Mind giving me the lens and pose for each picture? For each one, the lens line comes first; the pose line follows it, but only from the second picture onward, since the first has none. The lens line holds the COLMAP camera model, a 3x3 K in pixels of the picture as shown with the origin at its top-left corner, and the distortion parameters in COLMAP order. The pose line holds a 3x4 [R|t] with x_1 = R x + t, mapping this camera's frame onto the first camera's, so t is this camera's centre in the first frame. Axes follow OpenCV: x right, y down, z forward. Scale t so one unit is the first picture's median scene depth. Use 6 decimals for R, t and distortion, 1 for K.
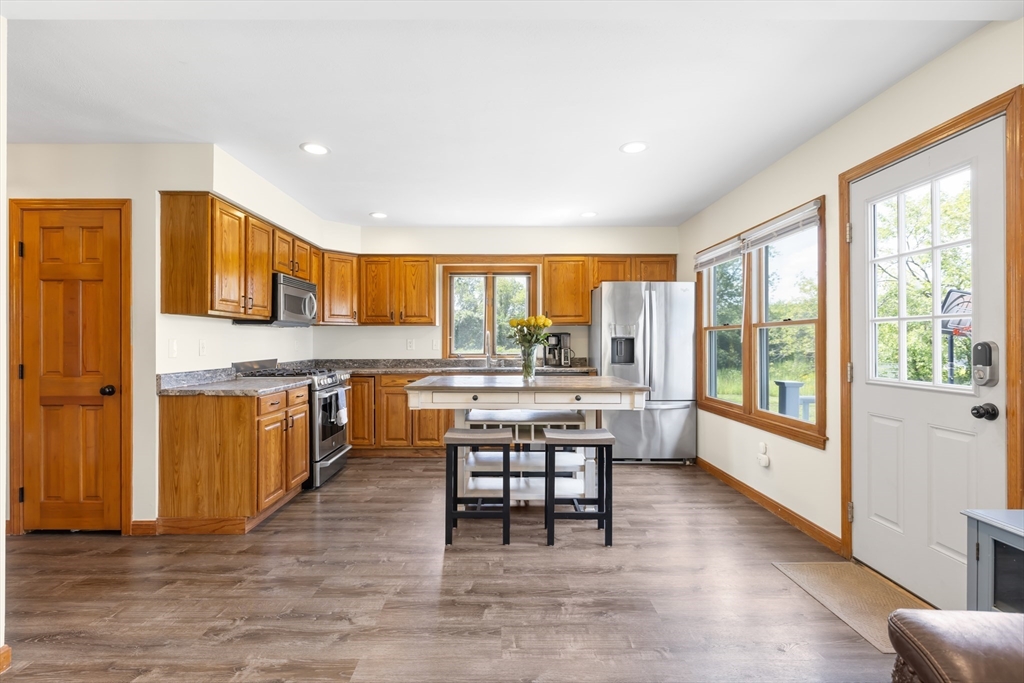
lens RADIAL K [[488.1, 0, 504.2], [0, 488.1, 341.8], [0, 0, 1]] dist [-0.005886, 0.000166]
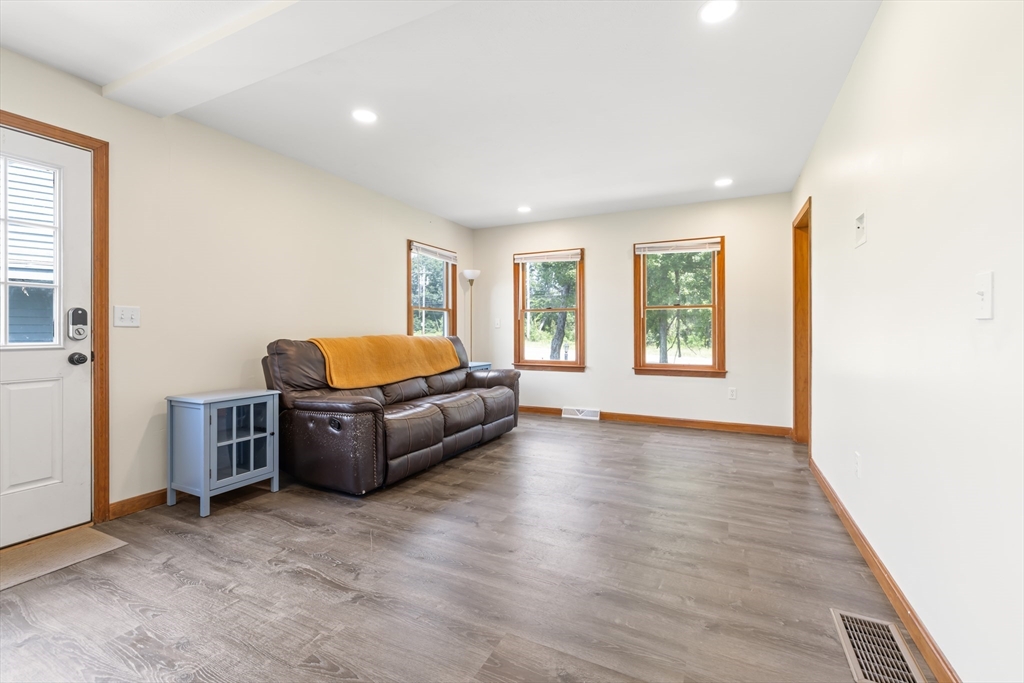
lens RADIAL K [[440.0, 0, 515.8], [0, 440.0, 328.4], [0, 0, 1]] dist [-0.000758, -0.000109]
pose [[-0.897240, 0.004627, 0.441520, -0.334988], [0.003406, 0.999988, -0.003557, 0.034037], [-0.441531, -0.001688, -0.897244, 0.794042]]
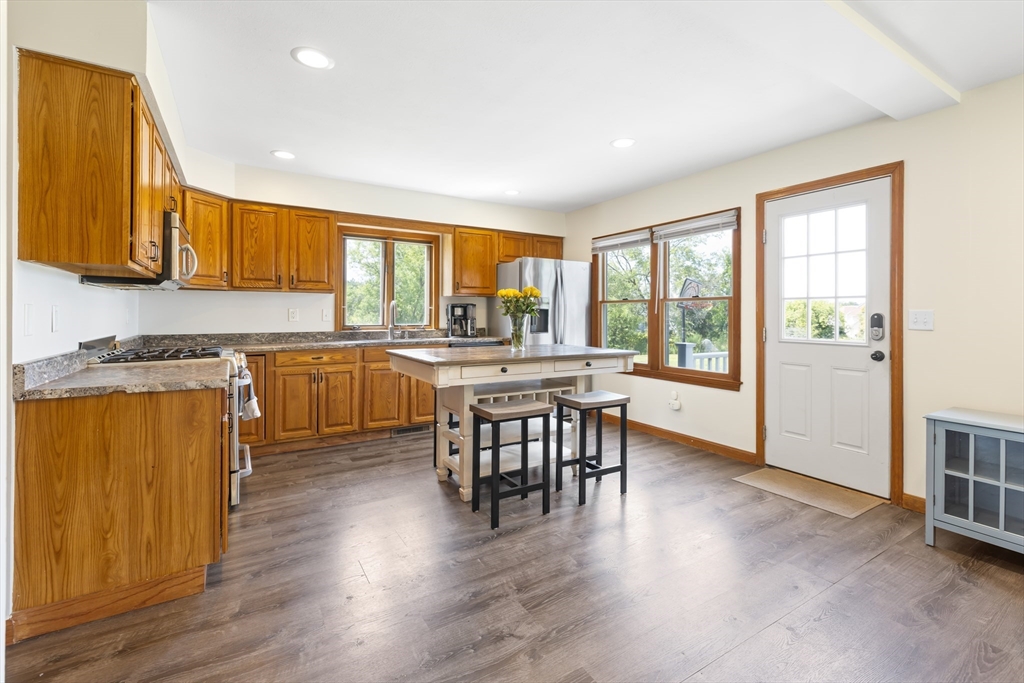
lens RADIAL K [[457.0, 0, 543.4], [0, 457.0, 314.7], [0, 0, 1]] dist [0.000096, -0.000049]
pose [[0.837517, 0.002145, 0.546407, -0.396005], [-0.003577, 0.999992, 0.001558, 0.003542], [-0.546399, -0.003259, 0.837518, 0.166899]]
